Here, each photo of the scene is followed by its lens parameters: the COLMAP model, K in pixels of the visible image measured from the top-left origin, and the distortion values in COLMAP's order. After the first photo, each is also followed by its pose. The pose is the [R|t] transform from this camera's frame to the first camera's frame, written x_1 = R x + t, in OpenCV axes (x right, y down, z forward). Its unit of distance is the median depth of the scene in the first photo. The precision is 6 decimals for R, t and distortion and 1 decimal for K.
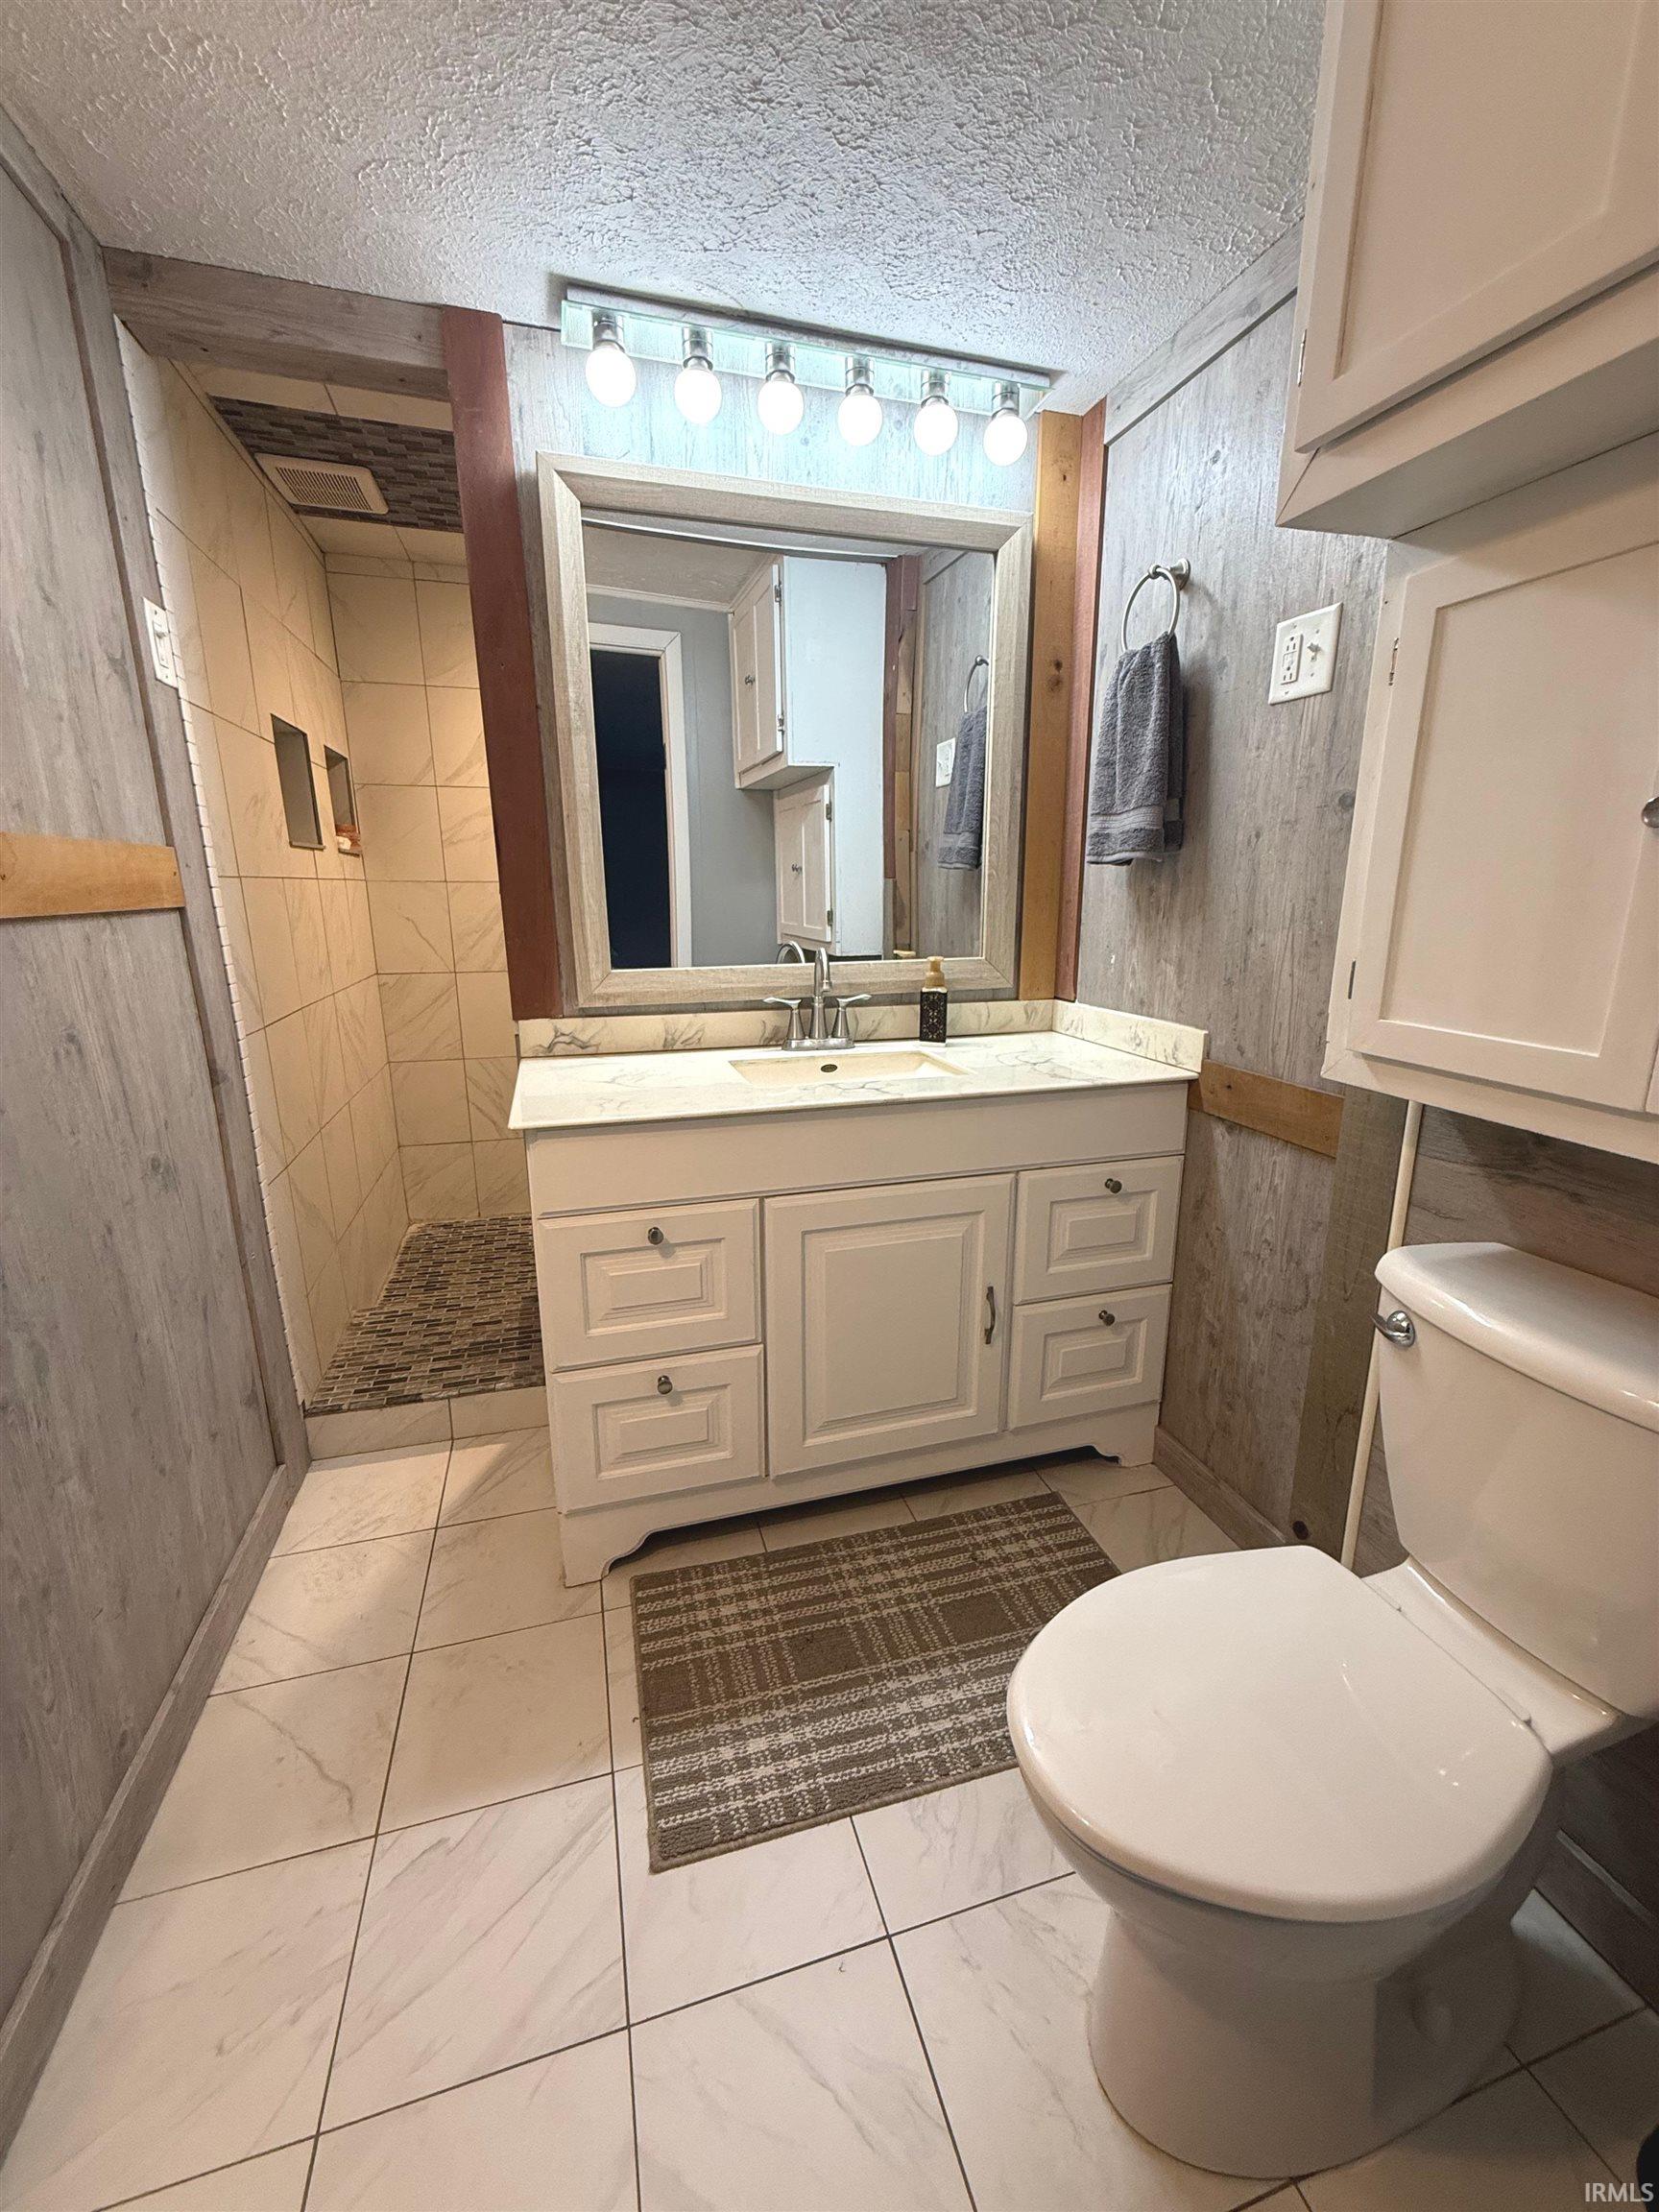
lens RADIAL K [[887.9, 0, 835.5], [0, 887.9, 1101.5], [0, 0, 1]] dist [0.000535, -0.000109]
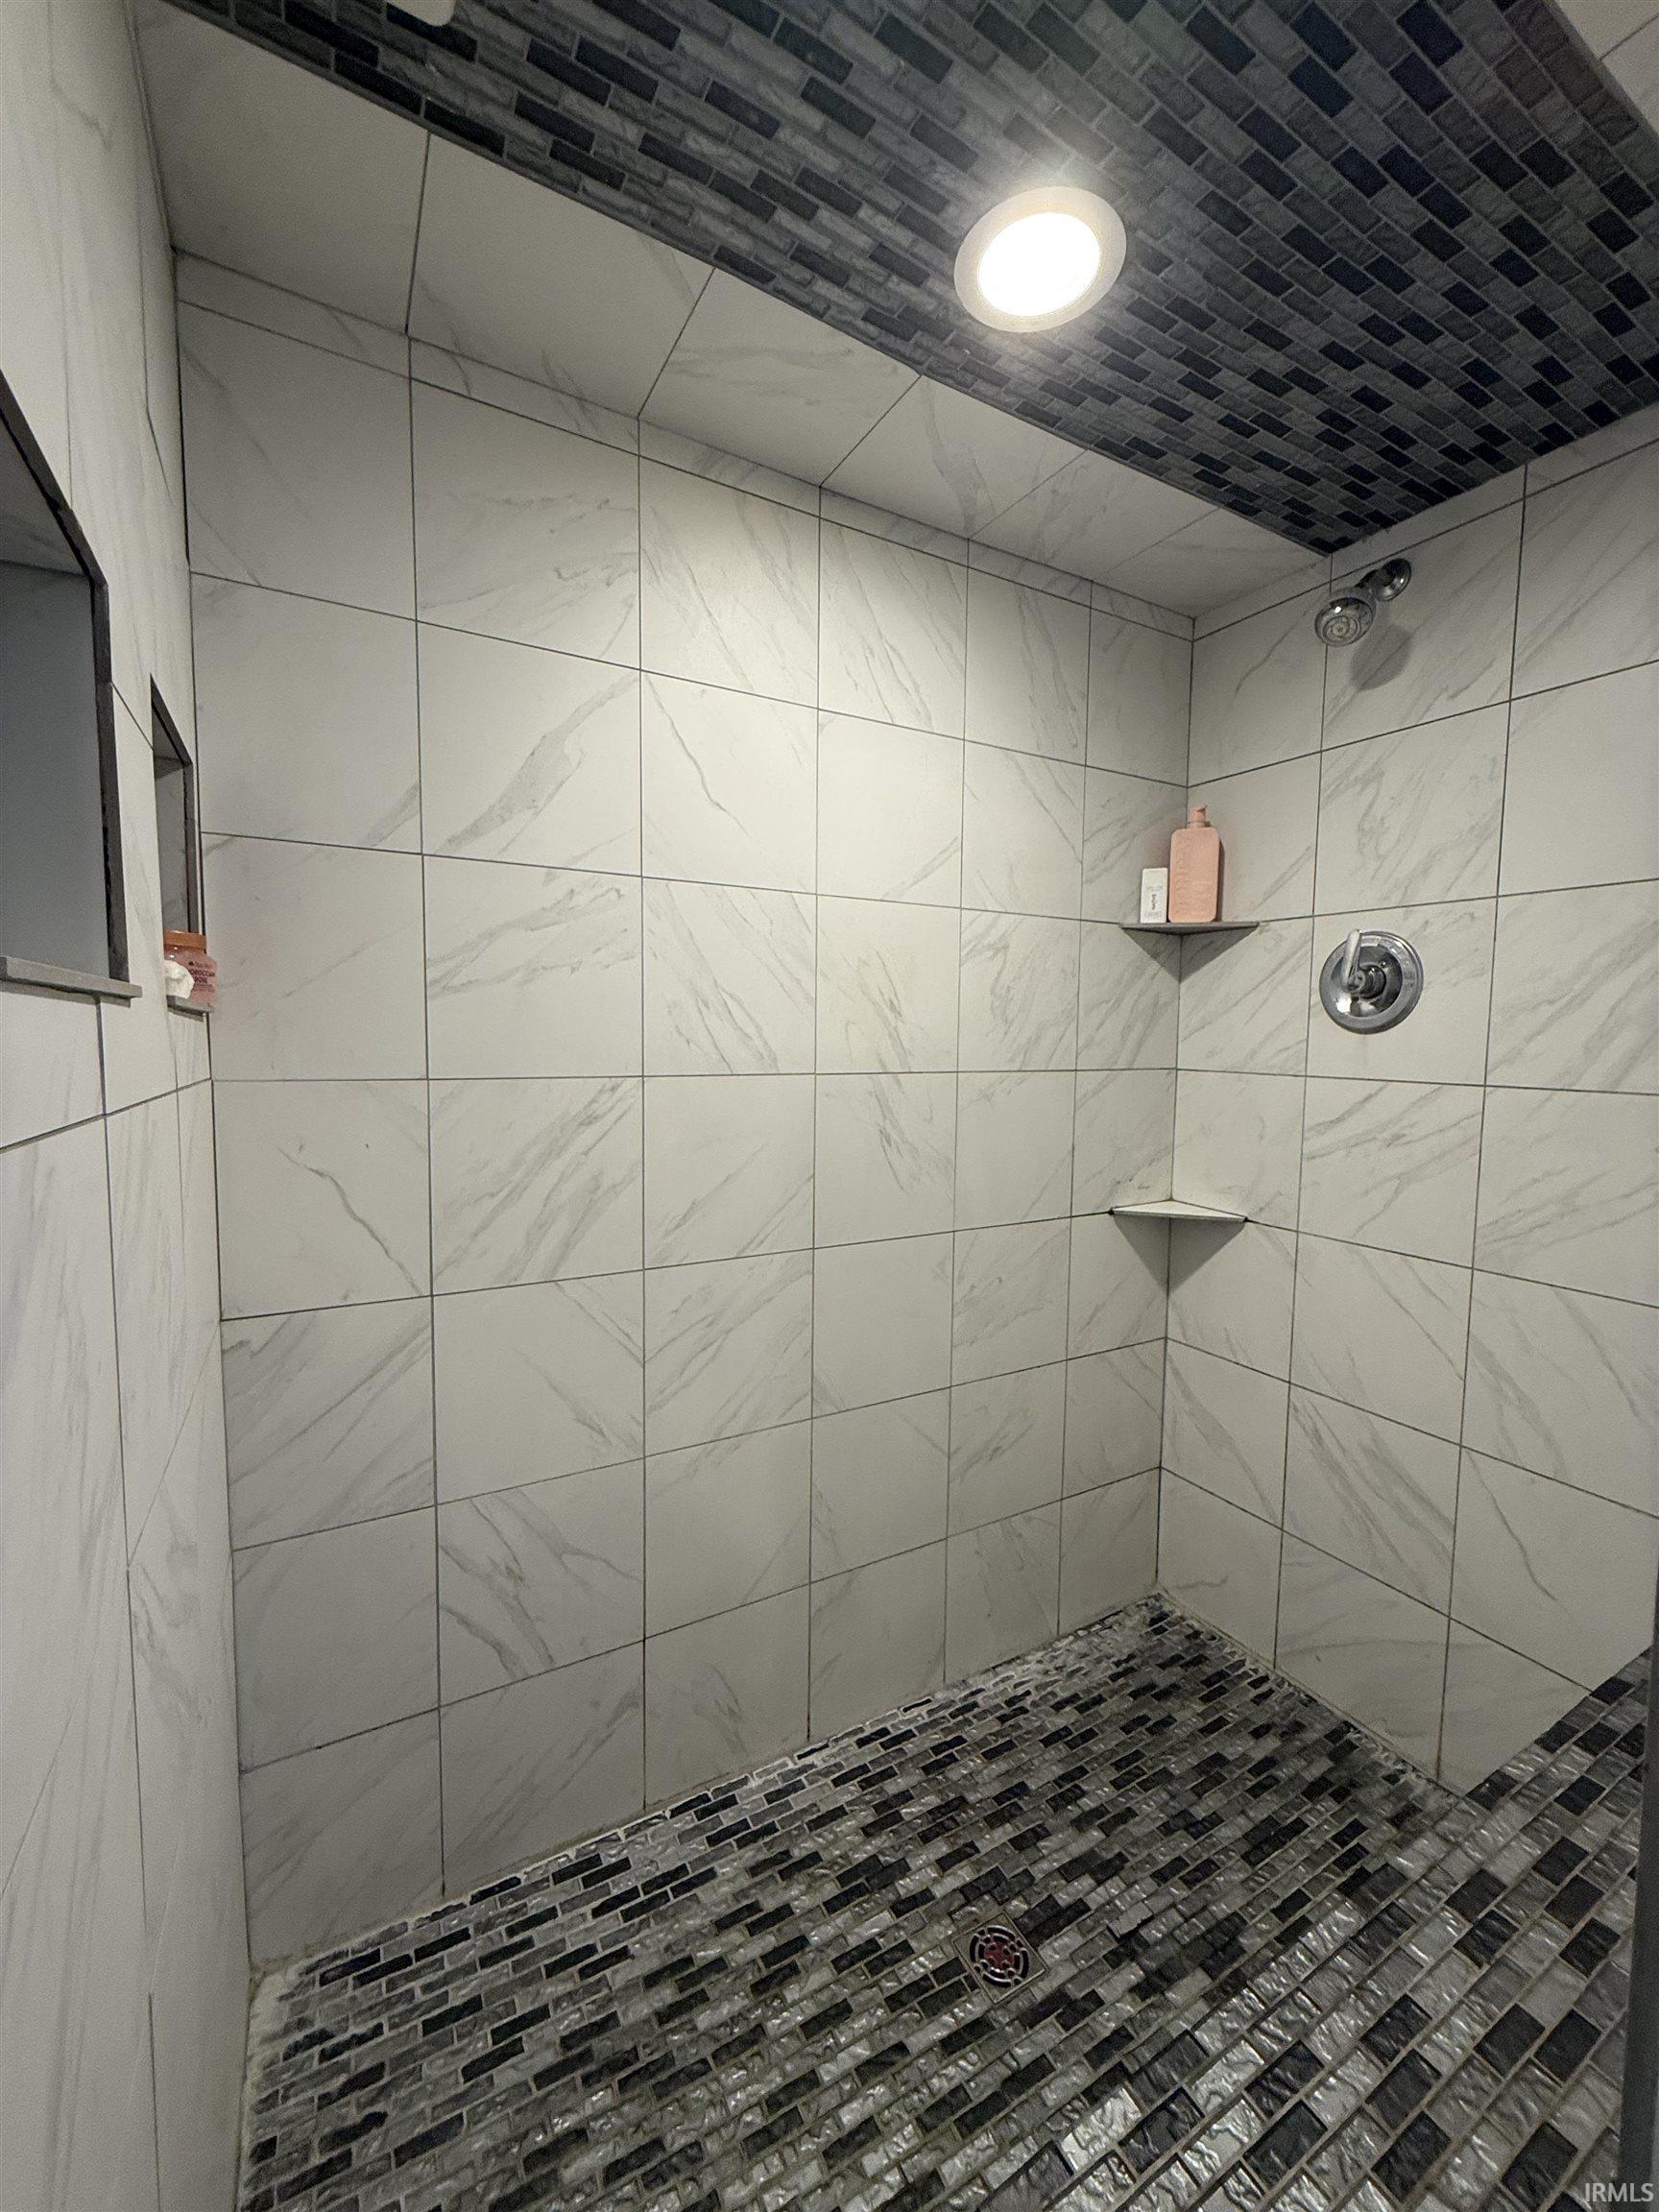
lens RADIAL K [[887.9, 0, 833.1], [0, 887.9, 1100.7], [0, 0, 1]] dist [0.000535, -0.000109]
pose [[0.973369, -0.008500, 0.229086, -0.345931], [0.048234, 0.984536, -0.168411, -0.157717], [-0.224112, 0.174976, 0.958727, 0.559982]]
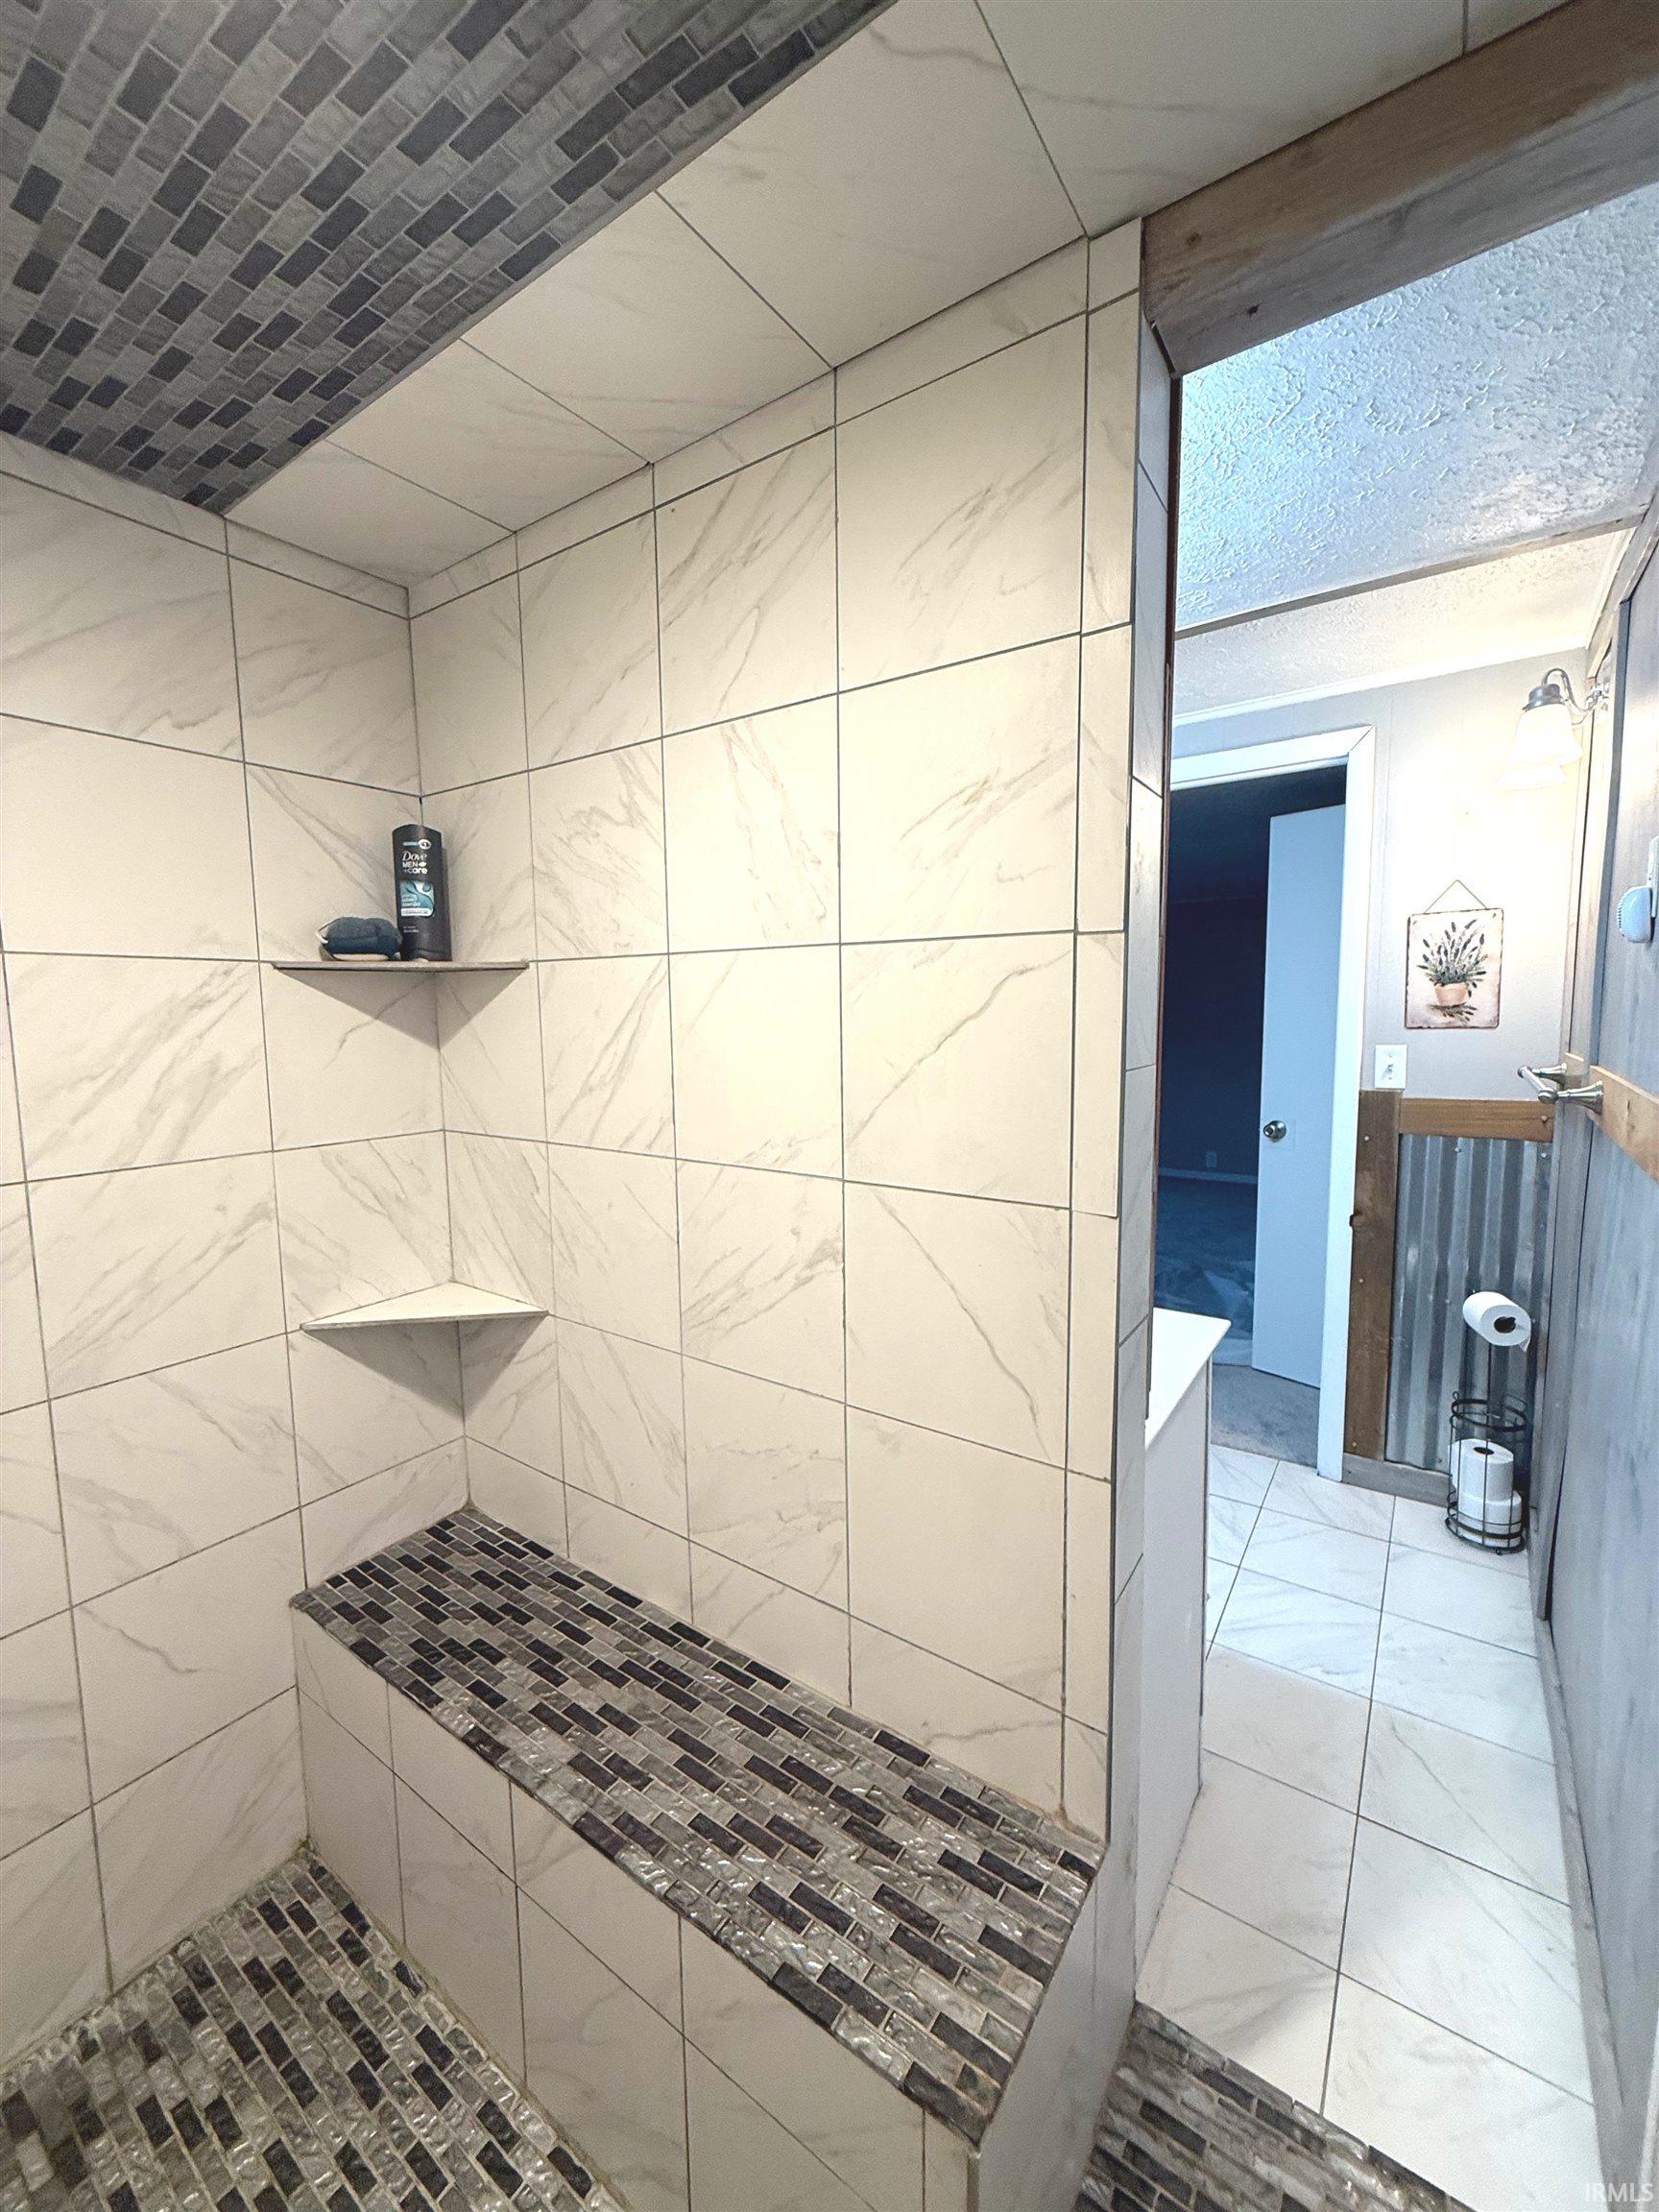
lens RADIAL K [[887.9, 0, 831.2], [0, 887.9, 1096.7], [0, 0, 1]] dist [0.000535, -0.000109]
pose [[-0.619753, -0.071077, 0.781571, -0.457636], [0.210784, 0.944222, 0.253012, -0.360302], [-0.755960, 0.321548, -0.570203, 1.055097]]
